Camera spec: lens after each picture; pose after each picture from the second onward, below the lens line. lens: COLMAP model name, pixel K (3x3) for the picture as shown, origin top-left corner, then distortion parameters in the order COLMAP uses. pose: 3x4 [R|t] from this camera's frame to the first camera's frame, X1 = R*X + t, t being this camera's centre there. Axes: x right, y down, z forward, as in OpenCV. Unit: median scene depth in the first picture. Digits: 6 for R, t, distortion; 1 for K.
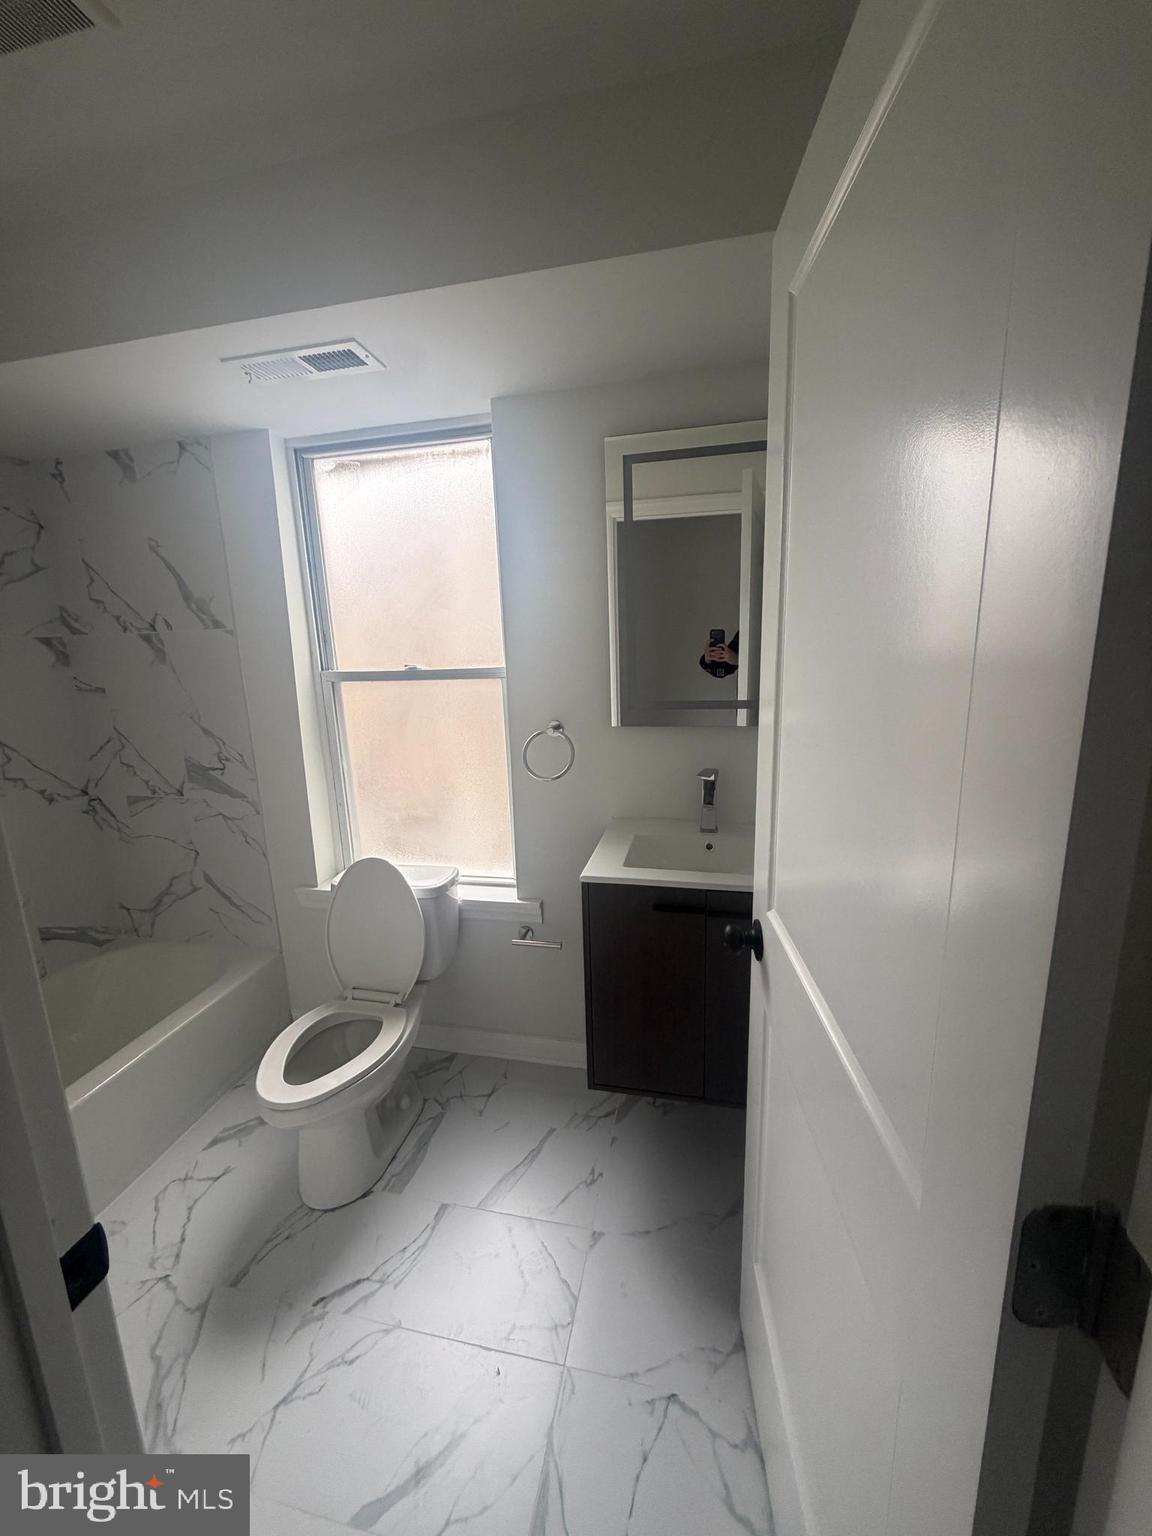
lens RADIAL K [[612.5, 0, 575.4], [0, 612.5, 762.5], [0, 0, 1]] dist [-0.000121, -0.000121]
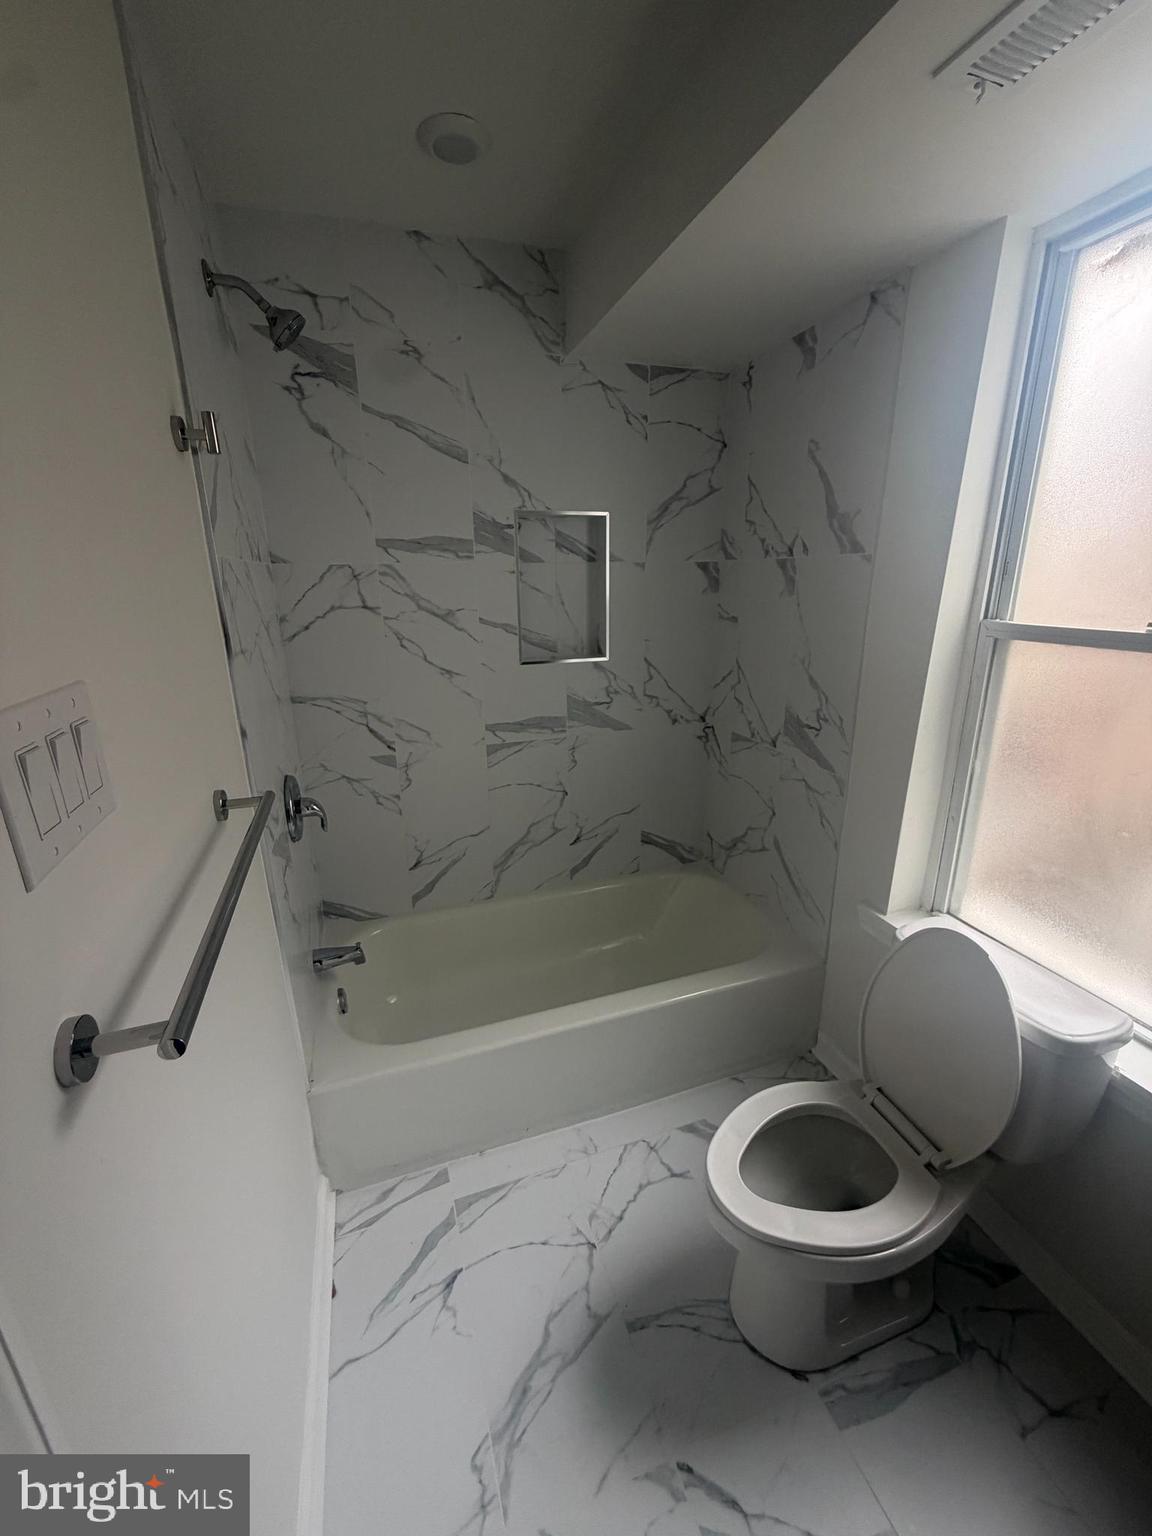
lens RADIAL K [[612.5, 0, 575.4], [0, 612.5, 762.5], [0, 0, 1]] dist [-0.000121, -0.000121]
pose [[0.524667, 0.273499, -0.806178, -0.074018], [-0.176449, 0.961360, 0.211311, -0.063446], [0.832821, 0.031381, 0.552653, 0.278506]]
